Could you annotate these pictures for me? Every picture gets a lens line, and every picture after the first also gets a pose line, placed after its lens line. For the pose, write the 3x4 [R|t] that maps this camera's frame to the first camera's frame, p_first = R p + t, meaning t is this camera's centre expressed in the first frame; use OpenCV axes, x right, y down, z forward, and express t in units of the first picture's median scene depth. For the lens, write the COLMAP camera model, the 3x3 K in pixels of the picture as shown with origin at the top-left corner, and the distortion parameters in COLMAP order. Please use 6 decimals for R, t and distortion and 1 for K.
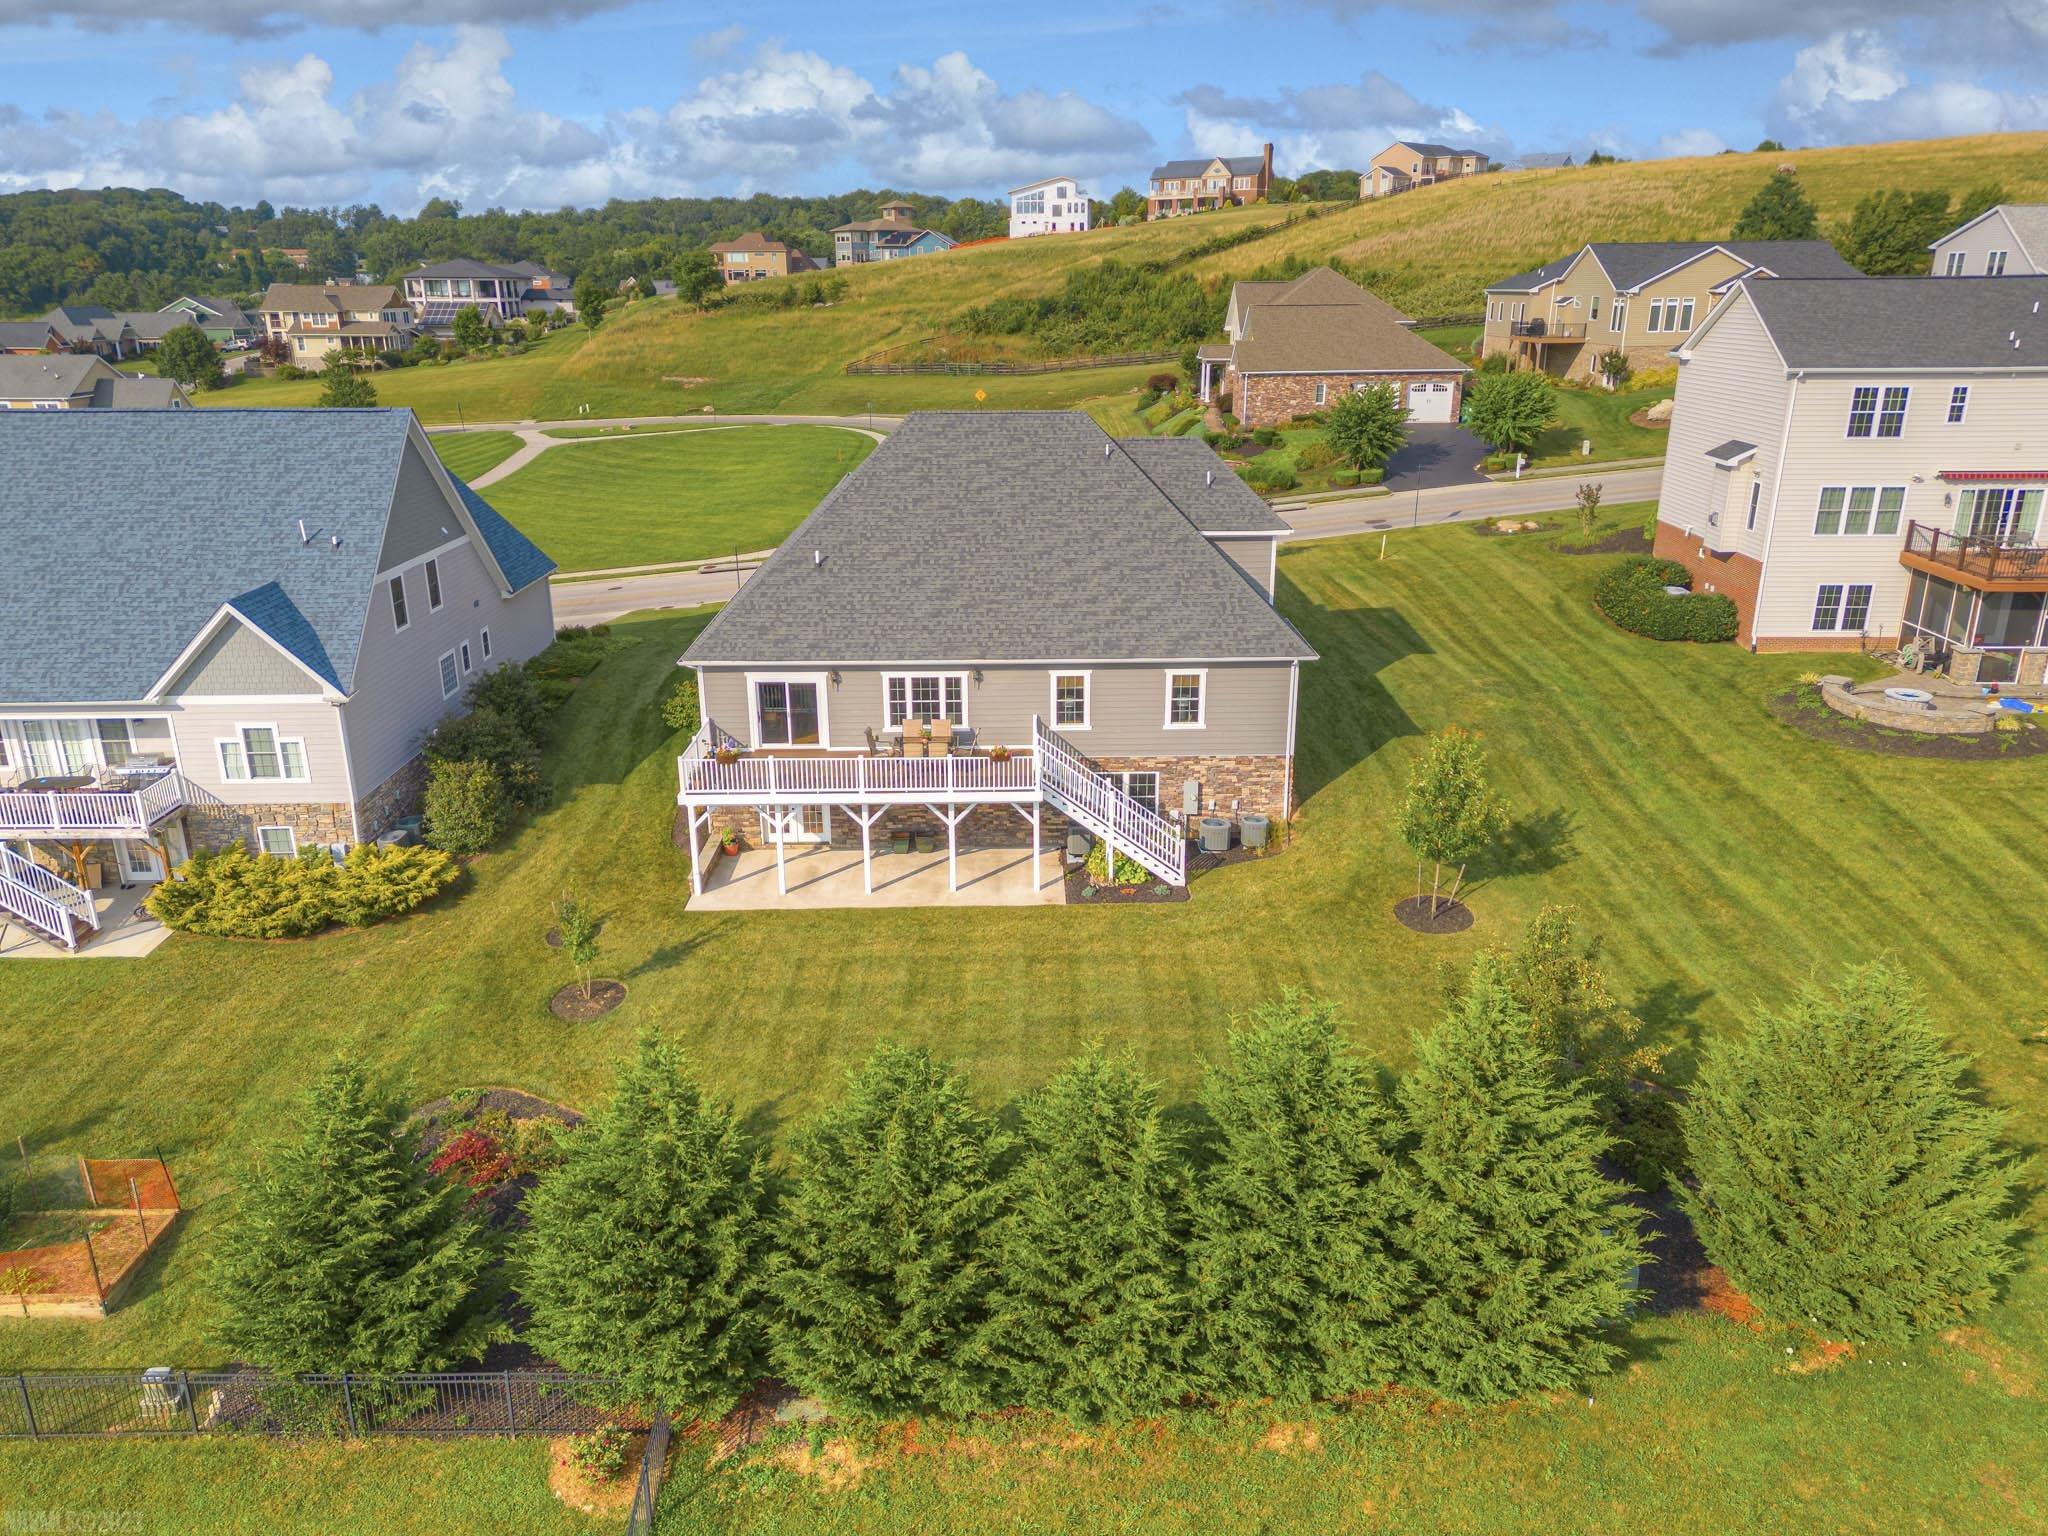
lens RADIAL K [[1438.6, 0, 1022.0], [0, 1438.6, 766.6], [0, 0, 1]] dist [0.078083, -0.078553]
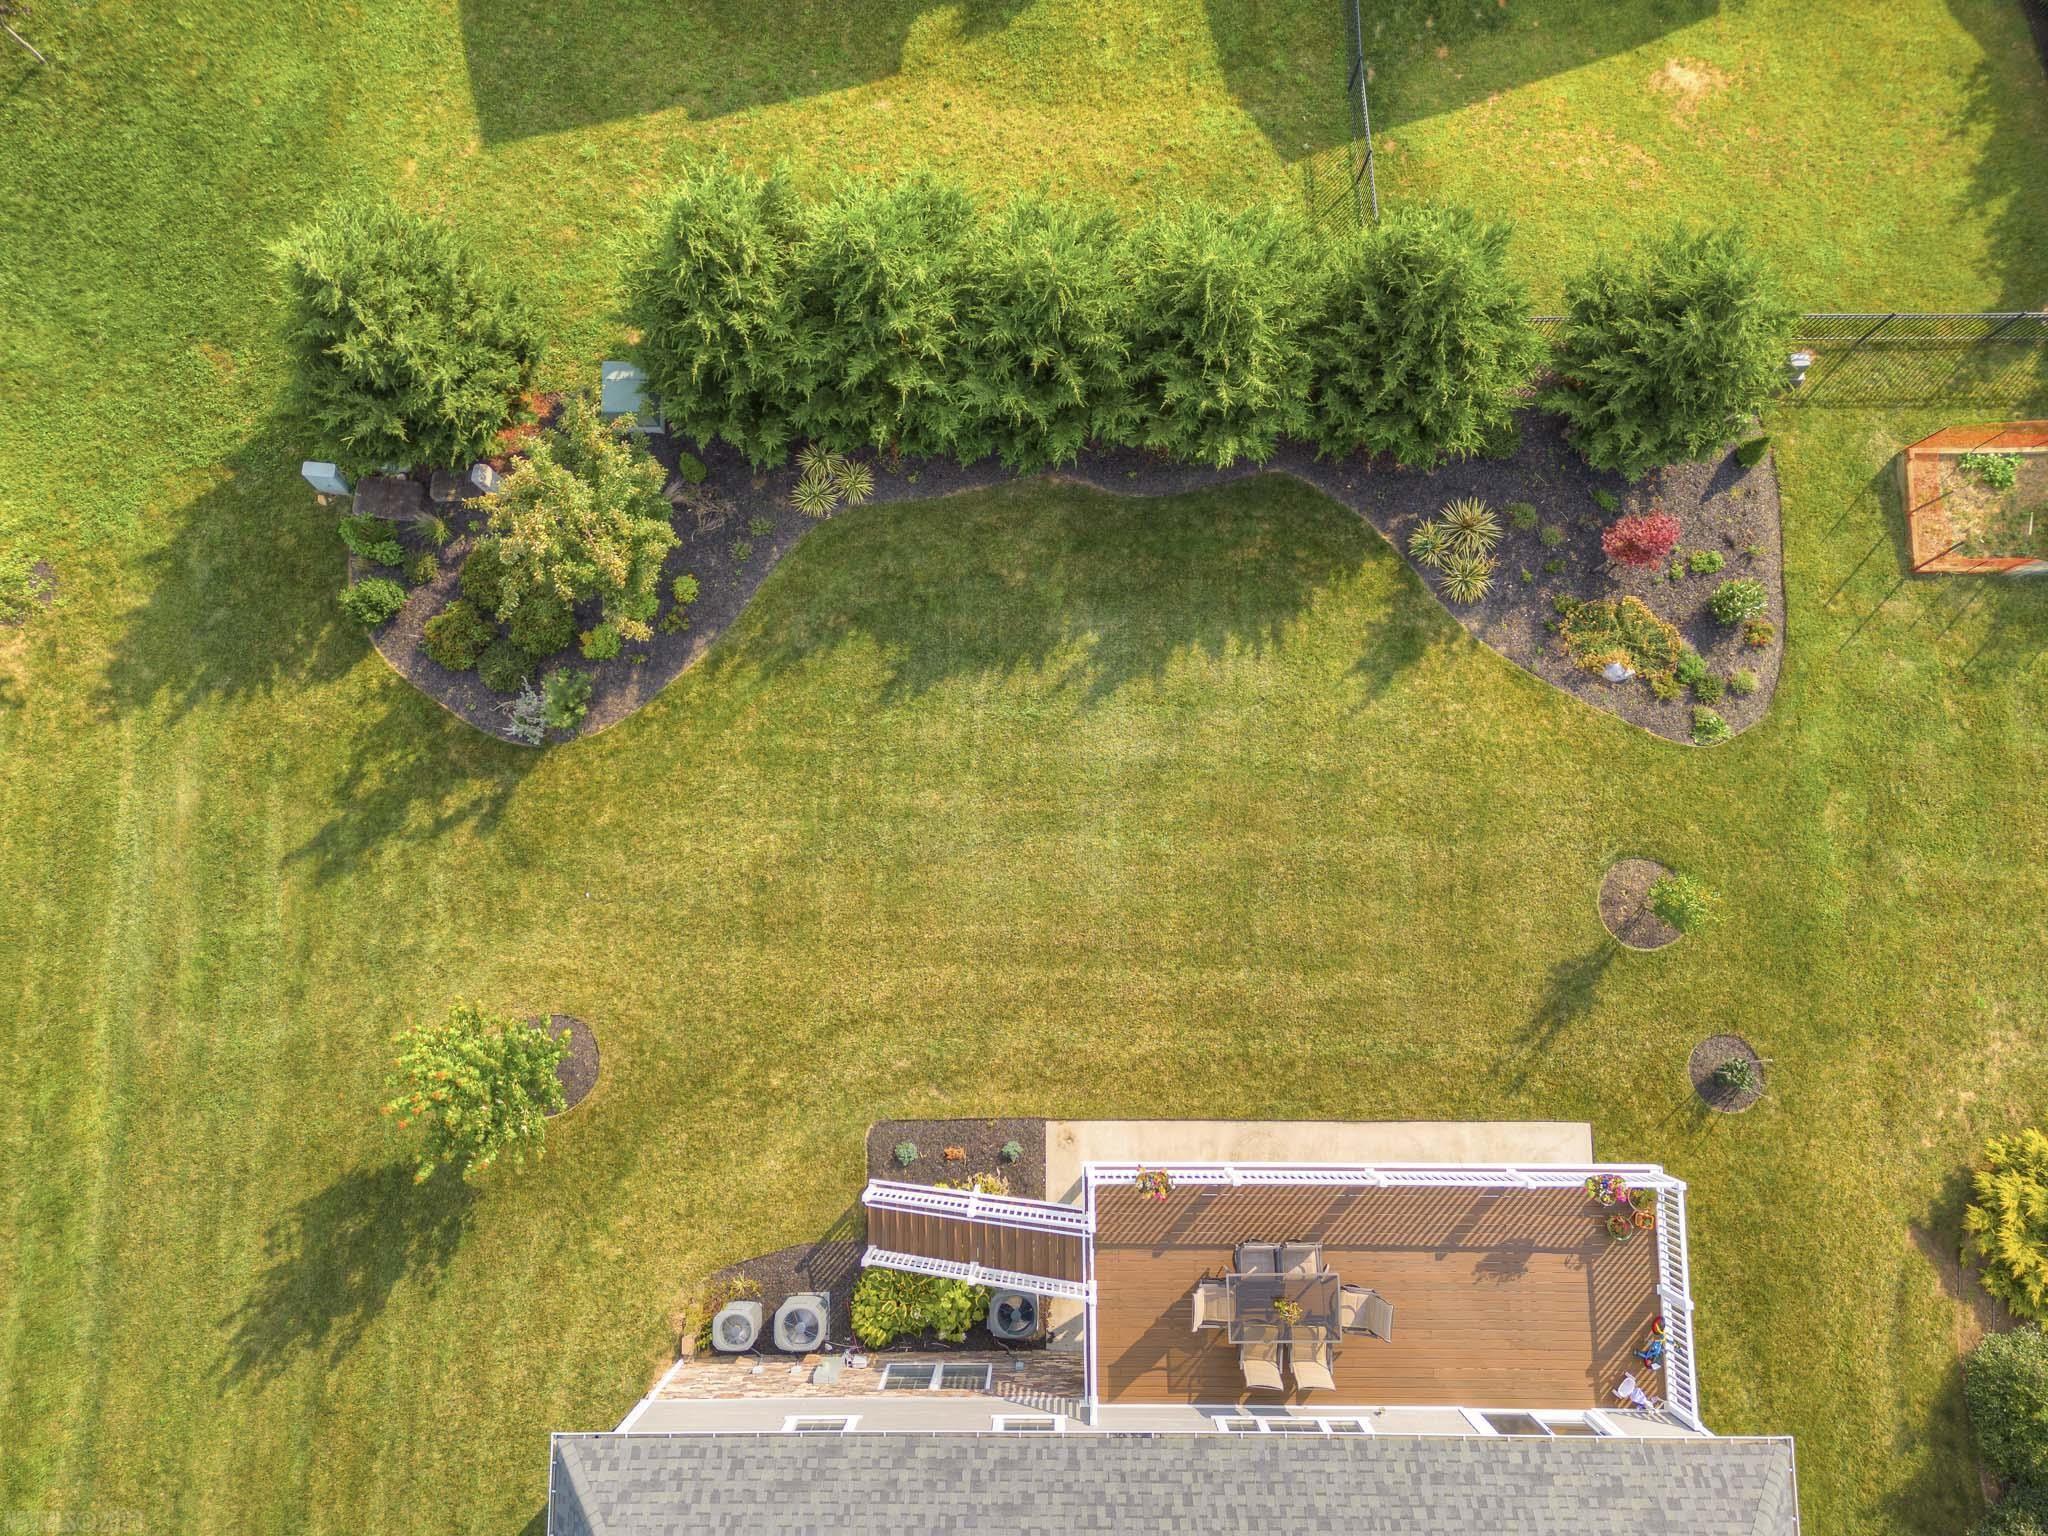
lens RADIAL K [[1438.6, 0, 1022.0], [0, 1438.6, 766.6], [0, 0, 1]] dist [0.078083, -0.078553]
pose [[-0.999650, -0.006224, 0.025717, 0.022934], [0.026451, -0.210585, 0.977218, -0.517330], [-0.000667, 0.977556, 0.210676, 0.626221]]
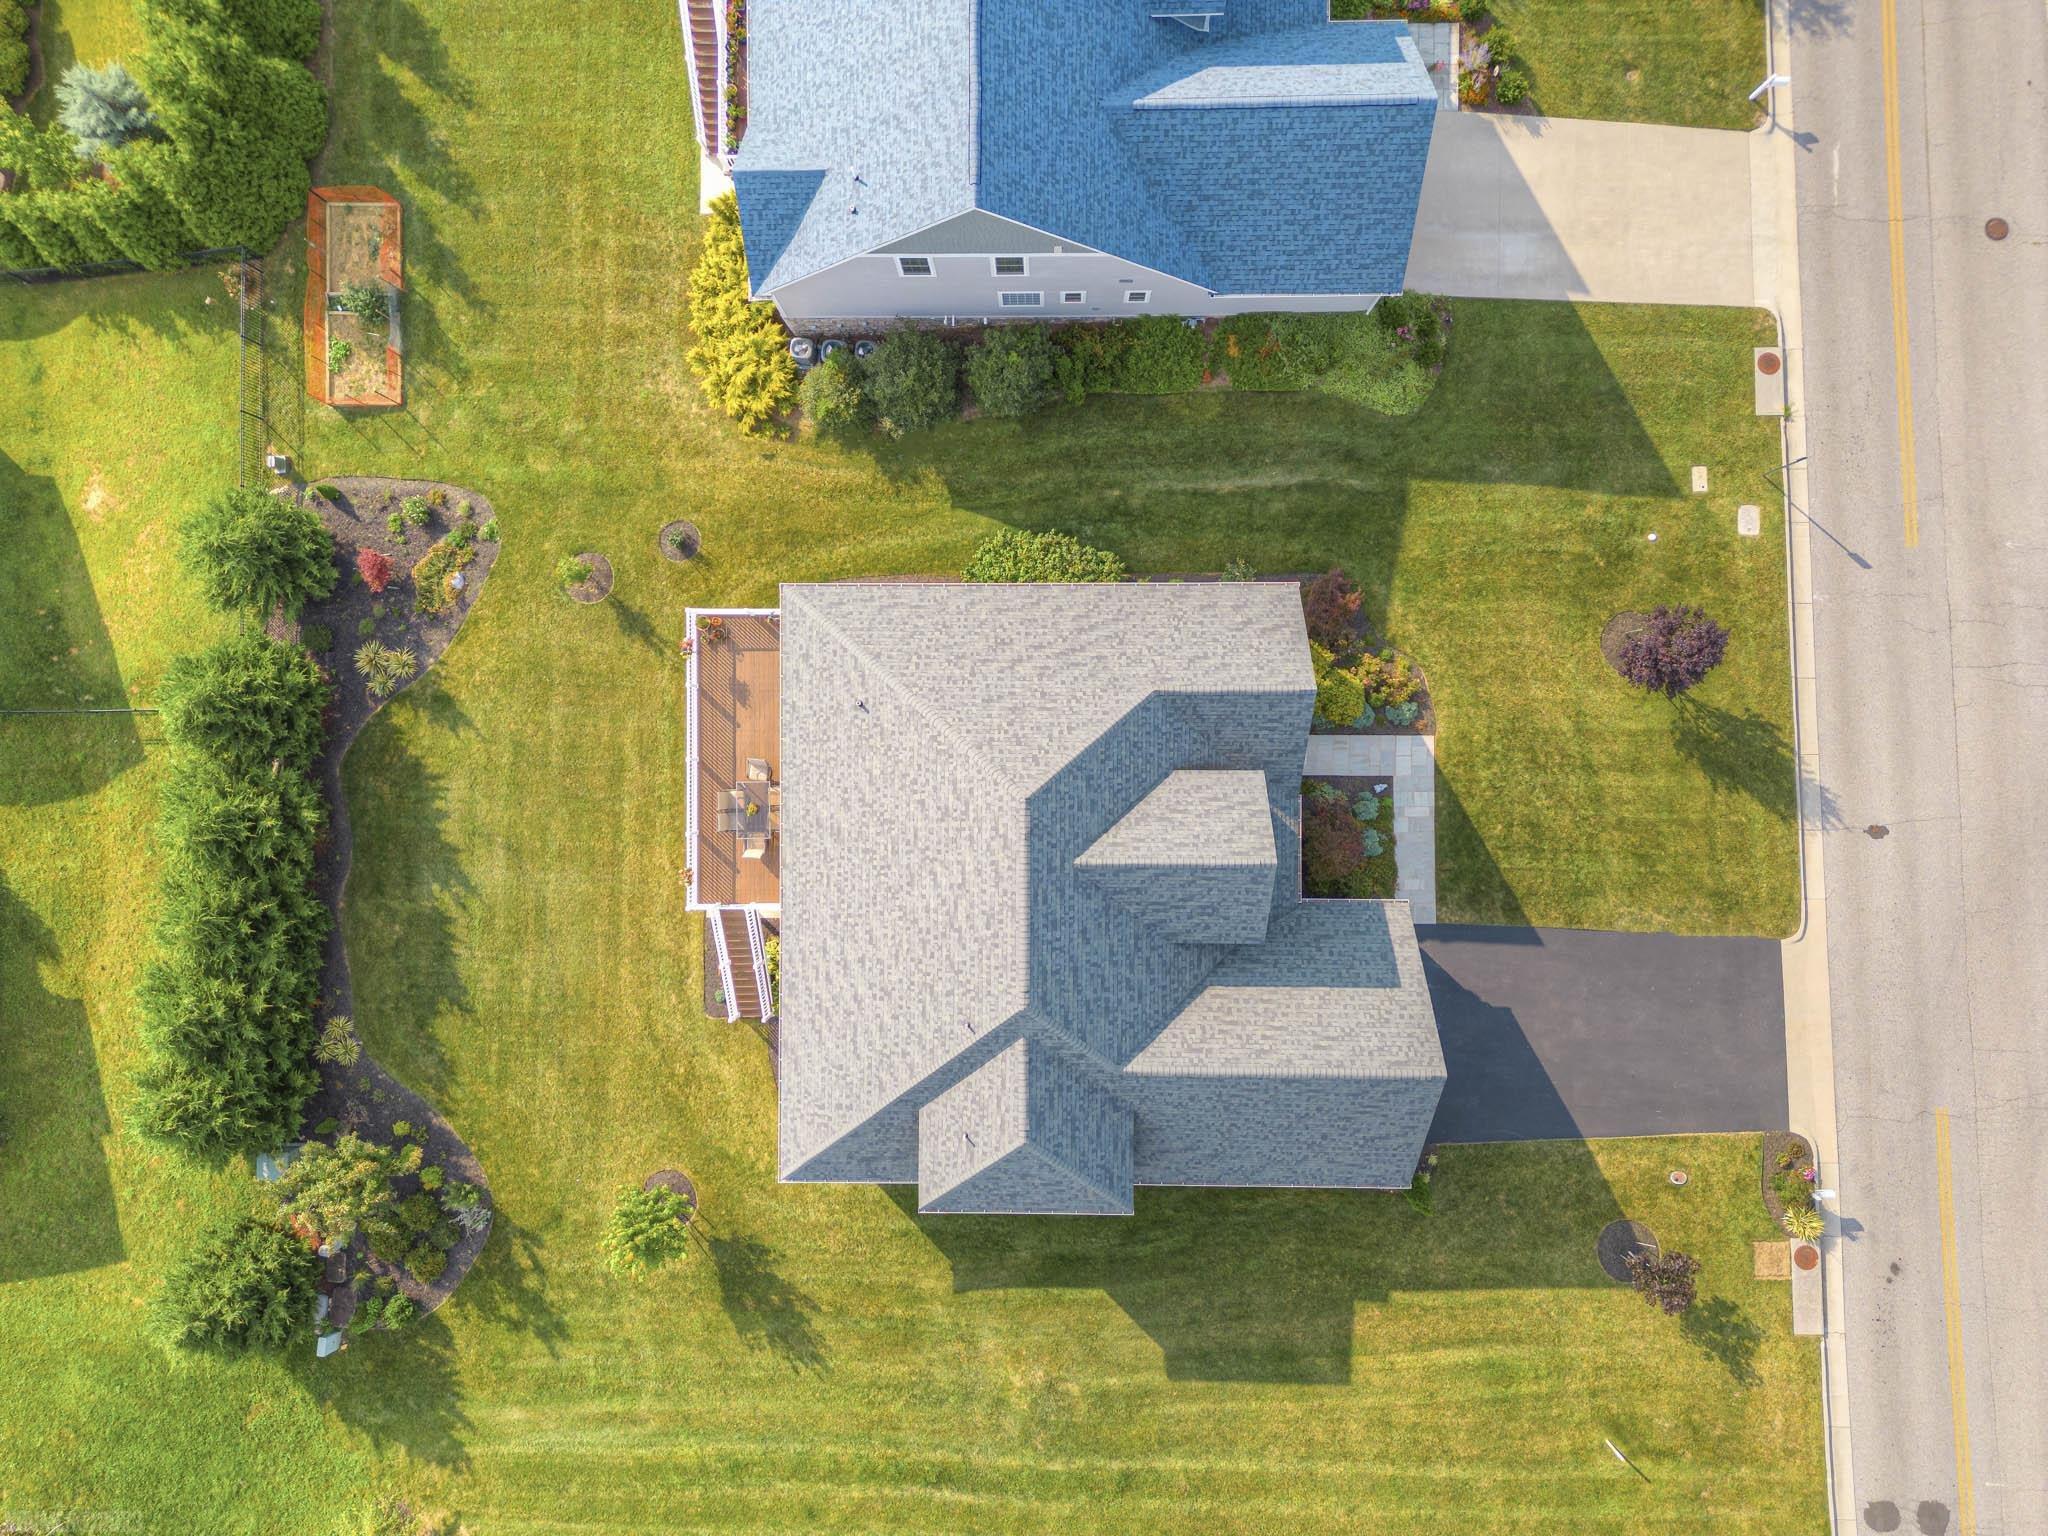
lens RADIAL K [[1438.6, 0, 1022.0], [0, 1438.6, 766.6], [0, 0, 1]] dist [0.078083, -0.078553]
pose [[-0.014393, 0.999826, 0.011902, -0.111446], [-0.303480, -0.015710, 0.952708, -1.098636], [0.952729, 0.010100, 0.303653, 0.807546]]
